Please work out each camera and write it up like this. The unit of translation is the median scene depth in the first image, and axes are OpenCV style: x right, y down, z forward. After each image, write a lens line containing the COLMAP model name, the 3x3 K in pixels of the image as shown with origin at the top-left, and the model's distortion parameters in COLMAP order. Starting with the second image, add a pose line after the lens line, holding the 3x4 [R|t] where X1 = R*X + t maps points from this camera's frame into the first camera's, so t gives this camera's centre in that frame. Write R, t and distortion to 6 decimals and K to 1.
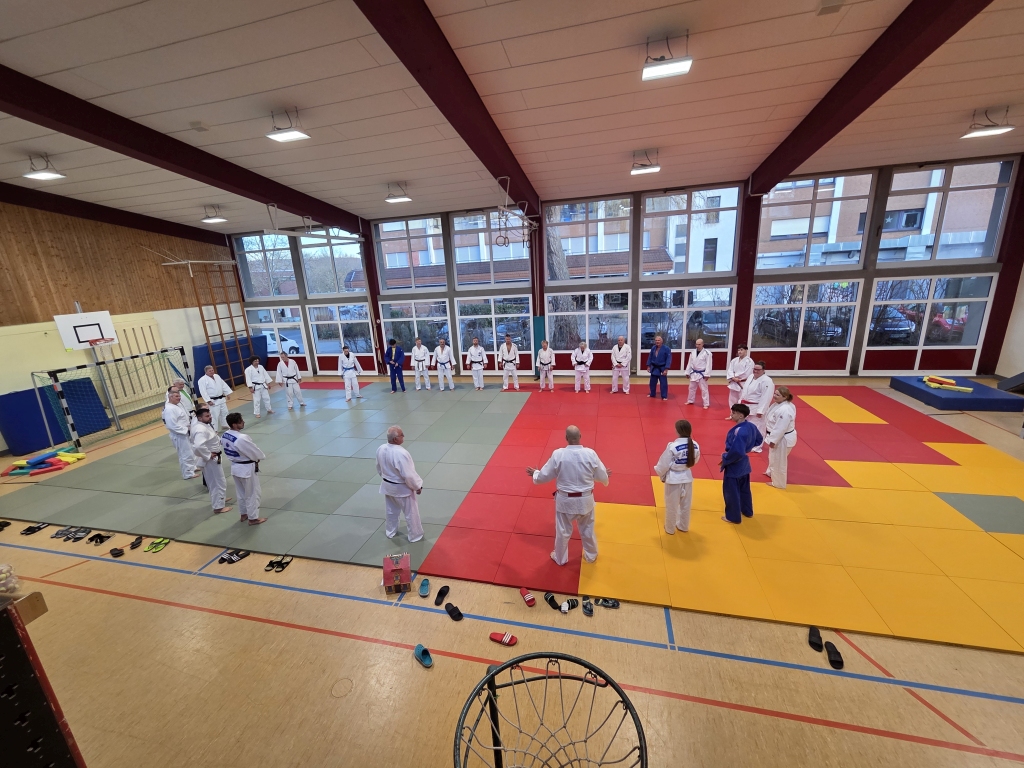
lens RADIAL K [[424.8, 0, 503.5], [0, 424.8, 382.2], [0, 0, 1]] dist [0.008304, 0.000401]
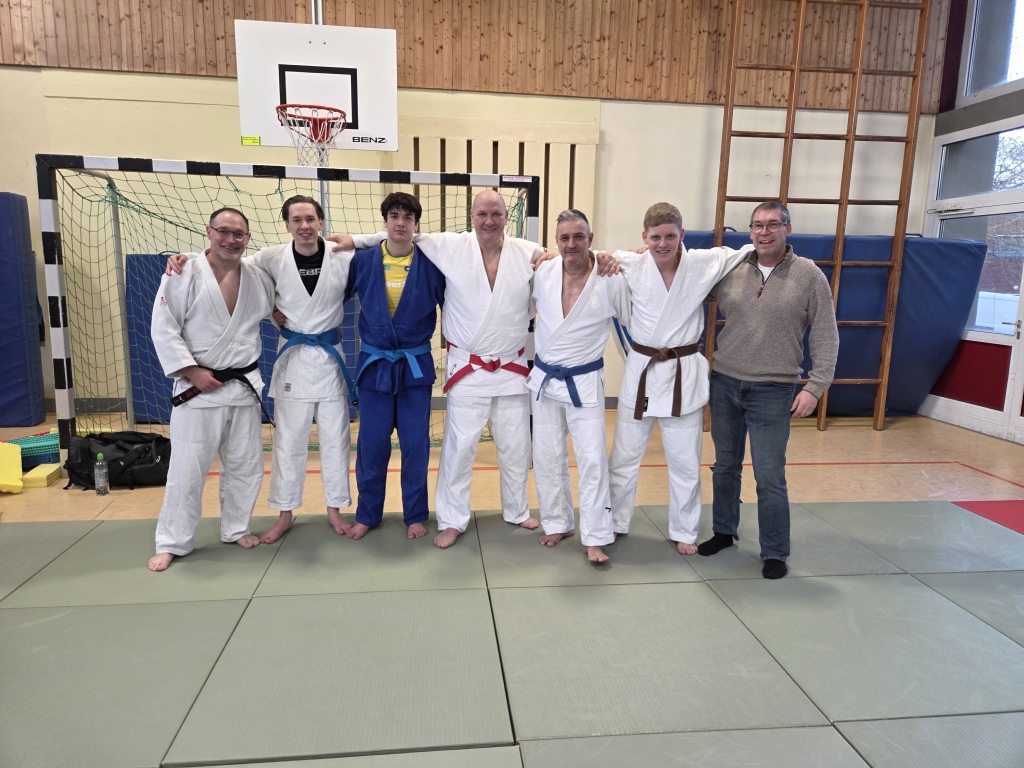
lens RADIAL K [[678.6, 0, 511.4], [0, 678.6, 381.1], [0, 0, 1]] dist [0.064039, -0.048542]
pose [[0.356534, 0.217134, -0.908700, -0.388173], [-0.278760, 0.953040, 0.118356, -0.018563], [0.891727, 0.211112, 0.400319, 0.842179]]
